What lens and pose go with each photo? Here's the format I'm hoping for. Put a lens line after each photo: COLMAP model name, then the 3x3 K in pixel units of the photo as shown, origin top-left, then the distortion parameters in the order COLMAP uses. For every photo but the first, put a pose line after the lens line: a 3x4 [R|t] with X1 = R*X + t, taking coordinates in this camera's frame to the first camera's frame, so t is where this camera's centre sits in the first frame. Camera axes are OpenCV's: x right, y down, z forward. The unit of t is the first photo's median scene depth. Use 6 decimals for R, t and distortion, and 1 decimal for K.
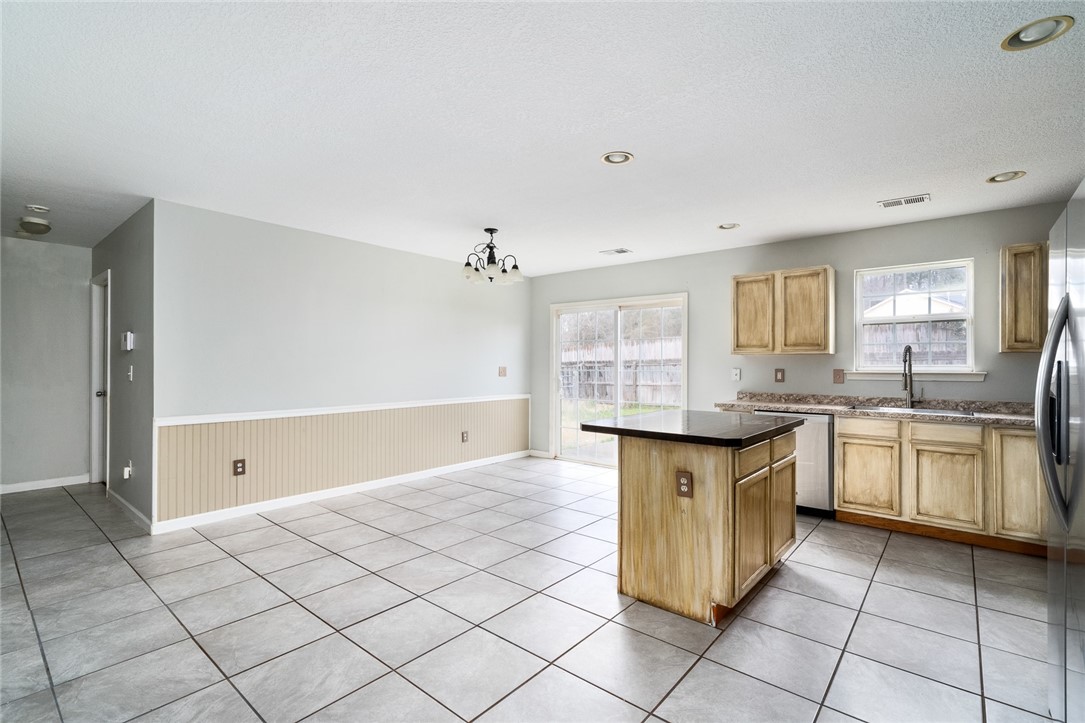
lens RADIAL K [[493.0, 0, 541.3], [0, 493.0, 360.6], [0, 0, 1]] dist [-0.003954, -0.000355]
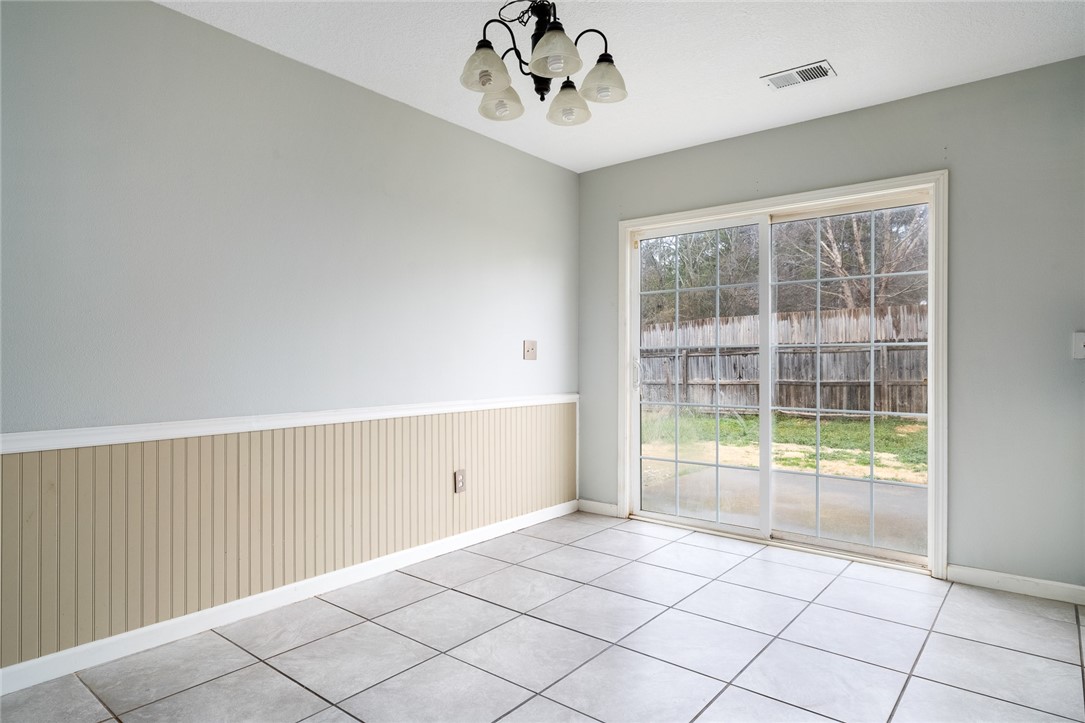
lens RADIAL K [[623.3, 0, 541.5], [0, 623.3, 360.5], [0, 0, 1]] dist [-0.005021, -0.000161]
pose [[0.999882, -0.003216, 0.015020, -0.118216], [0.003112, 0.999971, 0.006955, 0.044220], [-0.015042, -0.006907, 0.999863, 0.547014]]
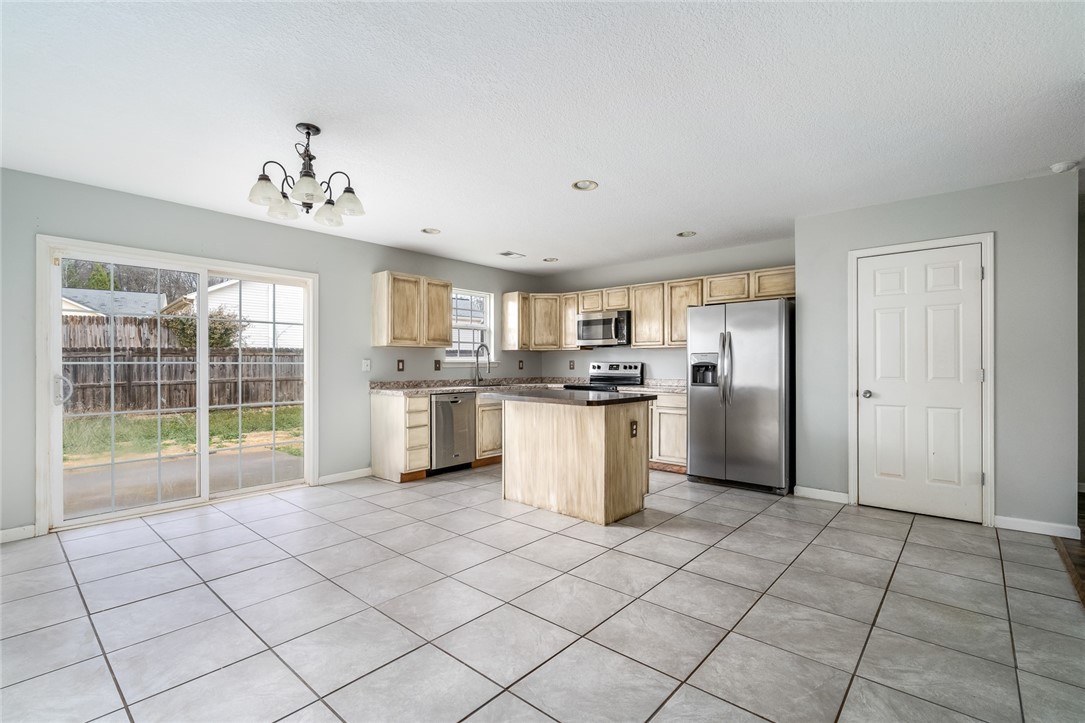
lens RADIAL K [[493.0, 0, 536.6], [0, 493.0, 364.6], [0, 0, 1]] dist [-0.003954, -0.000355]
pose [[0.023744, -0.002548, 0.999715, -0.754176], [-0.007211, 0.999970, 0.002720, 0.026357], [-0.999692, -0.007273, 0.023725, 0.752724]]
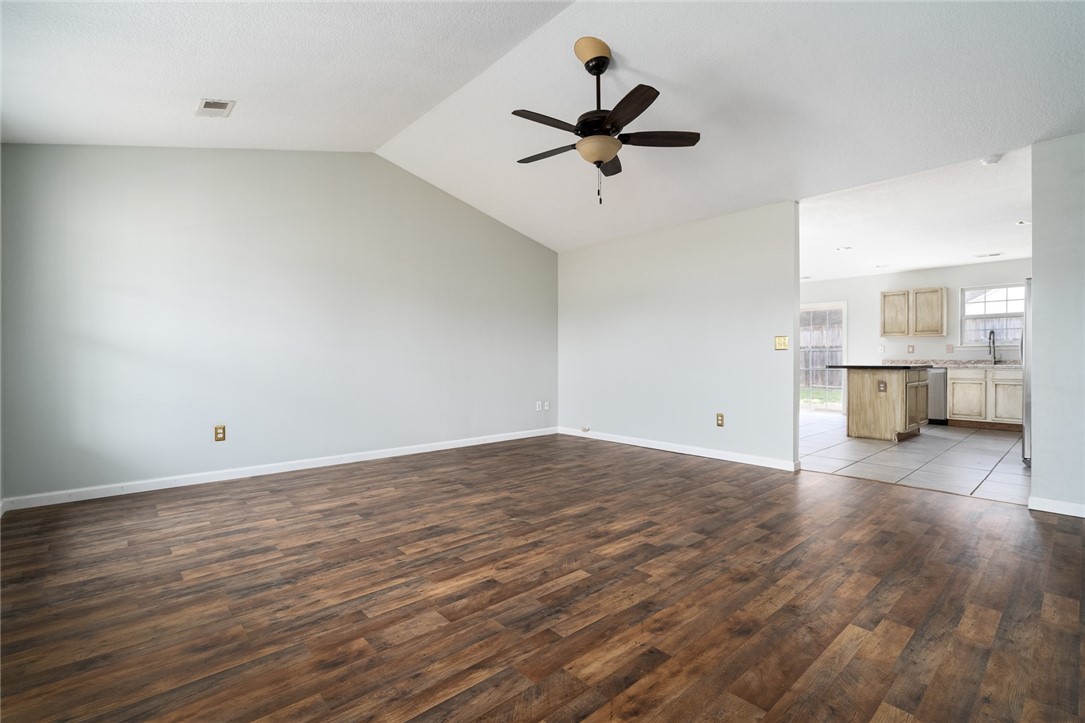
lens RADIAL K [[493.0, 0, 537.5], [0, 493.0, 361.1], [0, 0, 1]] dist [-0.003954, -0.000355]
pose [[0.989285, -0.005236, -0.145905, -0.625954], [0.006948, 0.999913, 0.011222, 0.049162], [0.145834, -0.012115, 0.989235, -0.999911]]
